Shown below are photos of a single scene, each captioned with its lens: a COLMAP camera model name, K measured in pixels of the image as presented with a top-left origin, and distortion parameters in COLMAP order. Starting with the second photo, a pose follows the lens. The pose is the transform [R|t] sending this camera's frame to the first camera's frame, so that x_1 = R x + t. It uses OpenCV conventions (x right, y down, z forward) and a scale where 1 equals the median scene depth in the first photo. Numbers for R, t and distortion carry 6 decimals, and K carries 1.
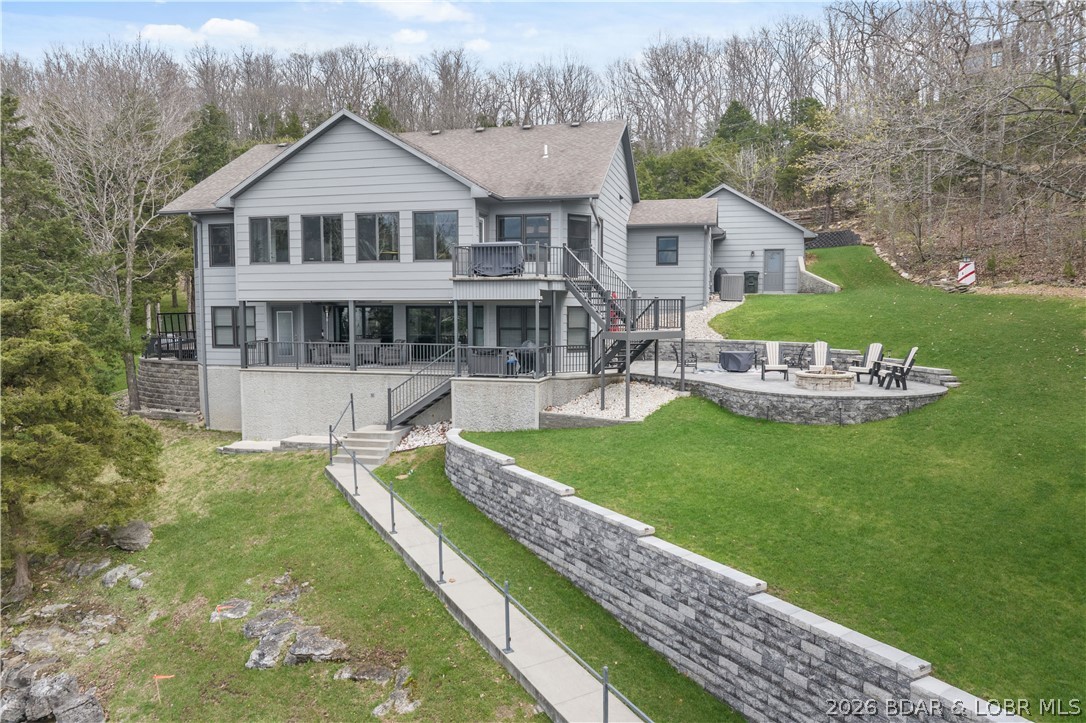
lens RADIAL K [[766.8, 0, 543.0], [0, 766.8, 361.5], [0, 0, 1]] dist [-0.037501, -0.002194]
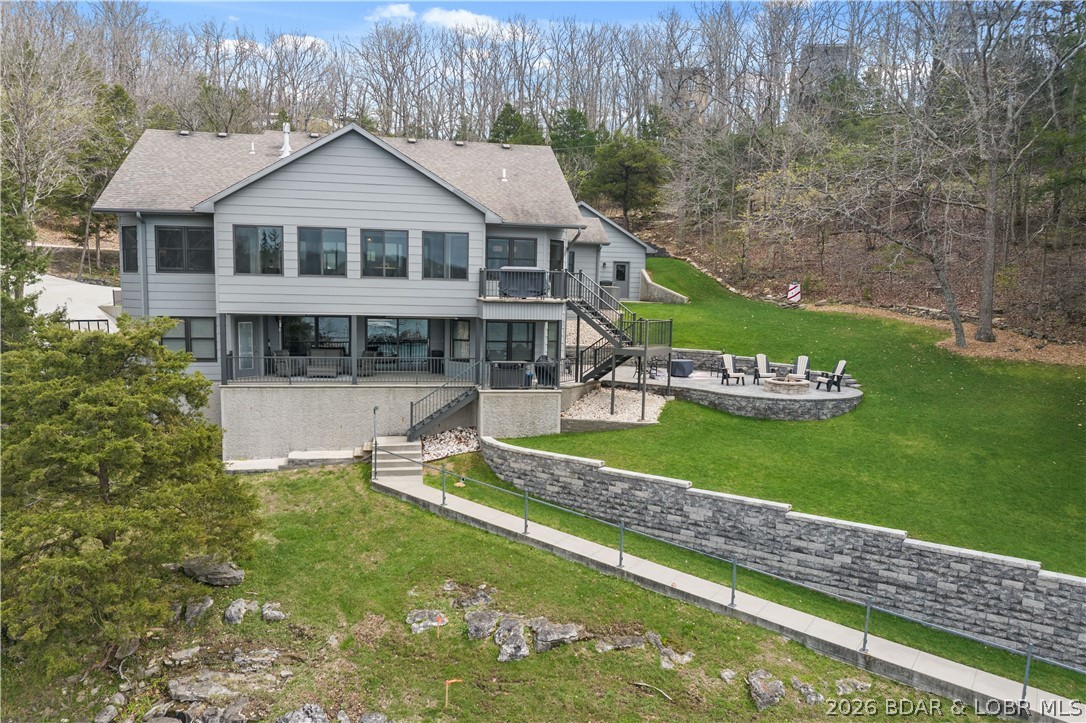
lens RADIAL K [[789.6, 0, 545.1], [0, 789.6, 381.7], [0, 0, 1]] dist [-0.036723, -0.002683]
pose [[0.904377, -0.028866, 0.425756, -0.629182], [0.006513, 0.998527, 0.053866, -0.062819], [-0.426684, -0.045943, 0.903233, -0.064378]]
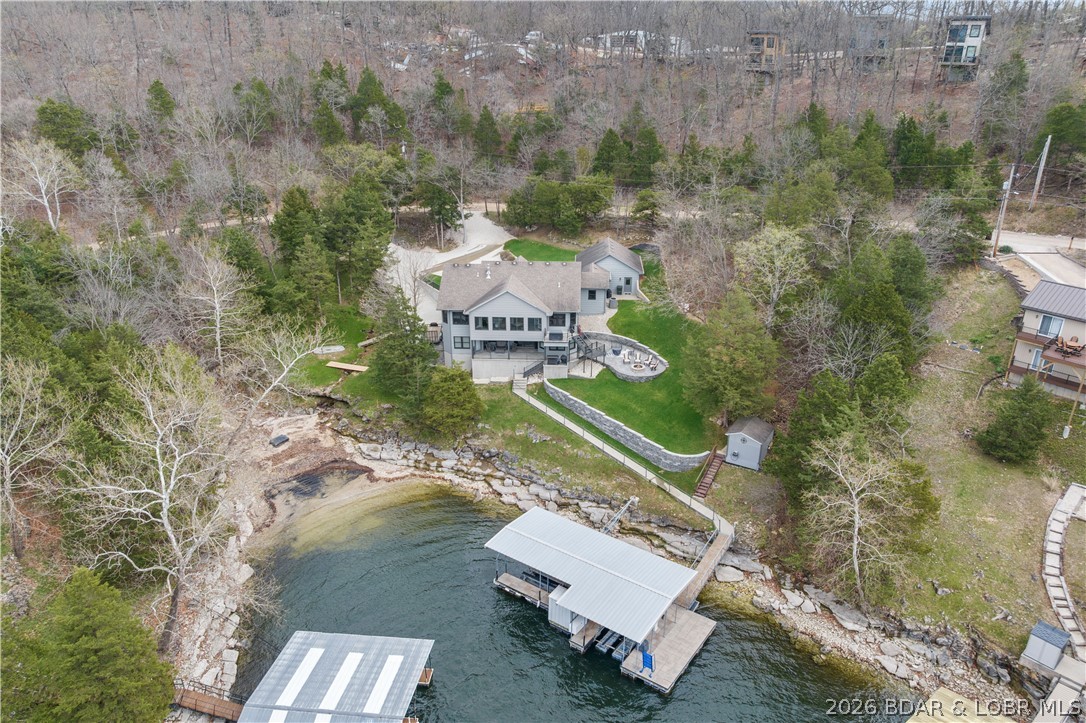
lens RADIAL K [[766.8, 0, 543.0], [0, 766.8, 361.5], [0, 0, 1]] dist [-0.037501, -0.002194]
pose [[0.982981, -0.074844, 0.167771, -0.918957], [0.015740, 0.944200, 0.328998, -1.508255], [-0.183033, -0.320758, 0.929308, -3.037785]]
